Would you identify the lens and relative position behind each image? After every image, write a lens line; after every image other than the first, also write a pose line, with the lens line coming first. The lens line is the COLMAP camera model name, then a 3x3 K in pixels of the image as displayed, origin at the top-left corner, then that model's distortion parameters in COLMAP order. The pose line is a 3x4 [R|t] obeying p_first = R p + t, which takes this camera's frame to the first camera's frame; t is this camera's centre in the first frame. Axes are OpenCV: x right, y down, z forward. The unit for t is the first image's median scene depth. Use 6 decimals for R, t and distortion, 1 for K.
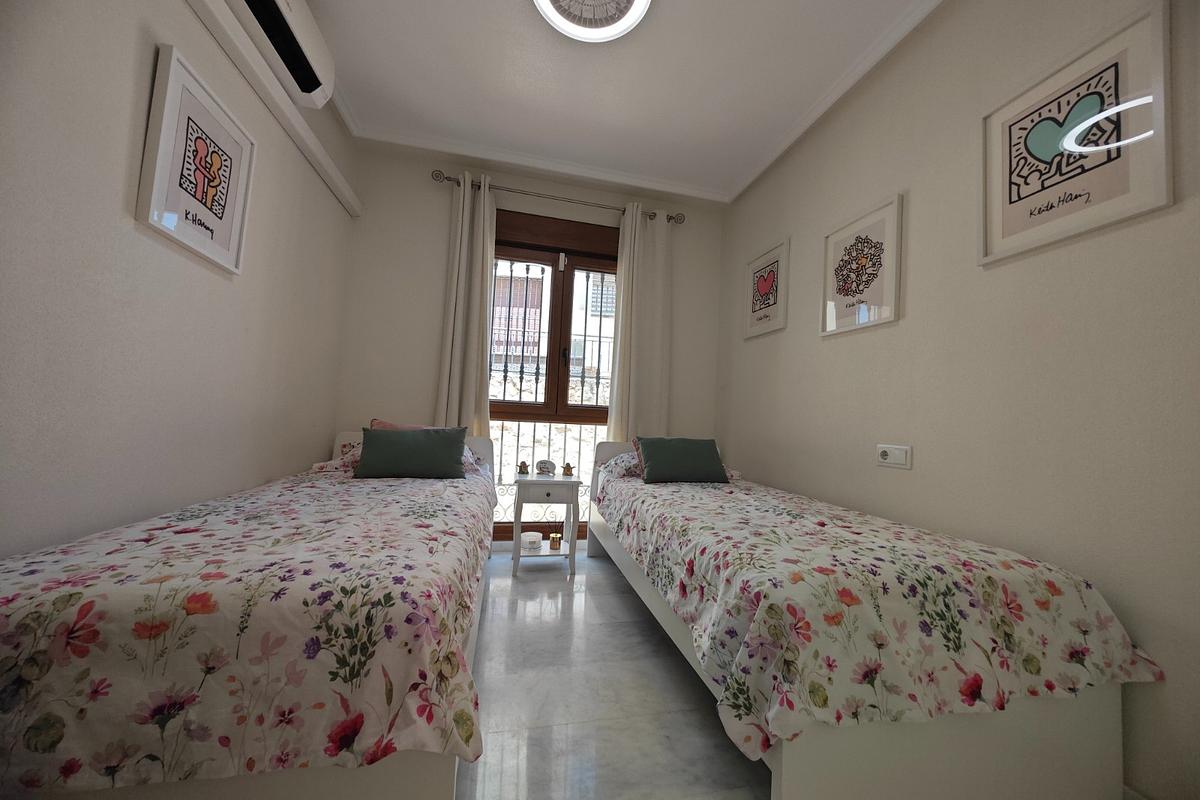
lens RADIAL K [[425.0, 0, 606.6], [0, 425.0, 400.7], [0, 0, 1]] dist [0.000194, -0.000156]
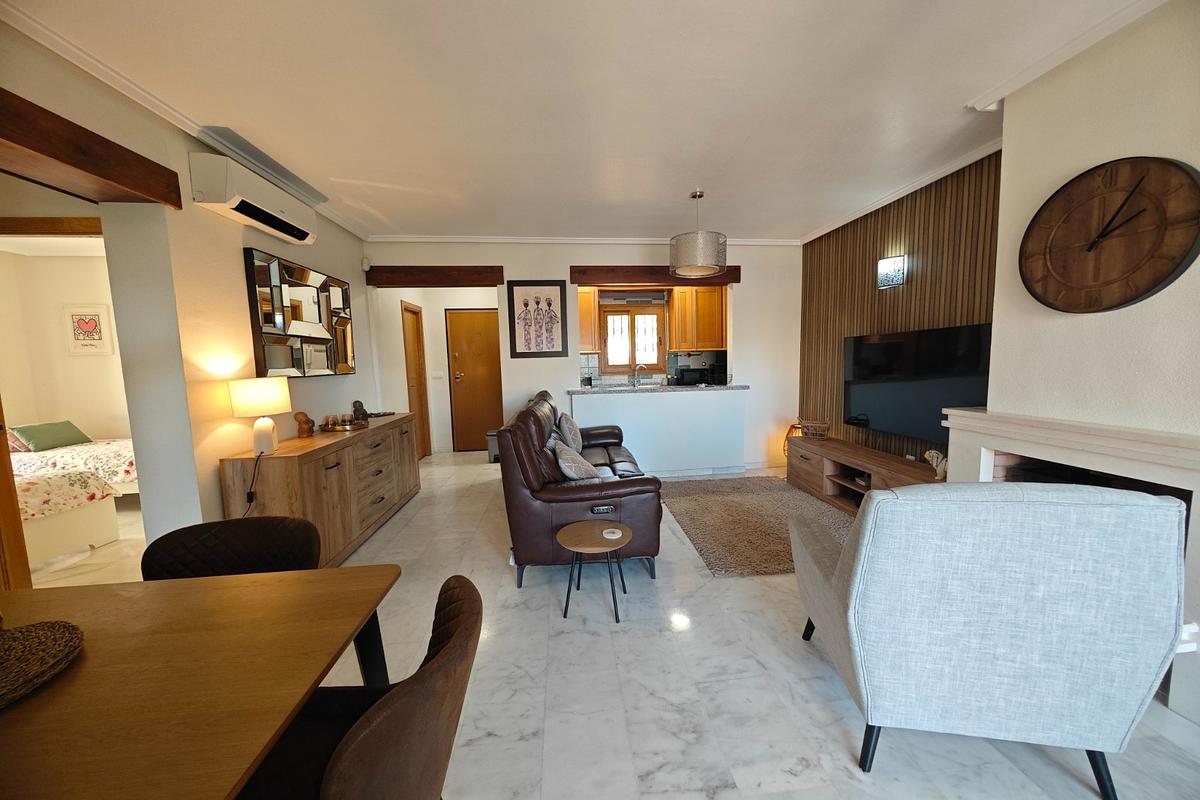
lens RADIAL K [[425.0, 0, 606.6], [0, 425.0, 400.7], [0, 0, 1]] dist [0.000194, -0.000156]
pose [[0.124534, -0.143056, 0.981848, -4.143833], [-0.015410, 0.989153, 0.146075, -0.980253], [-0.992096, -0.033322, 0.120979, -4.897920]]
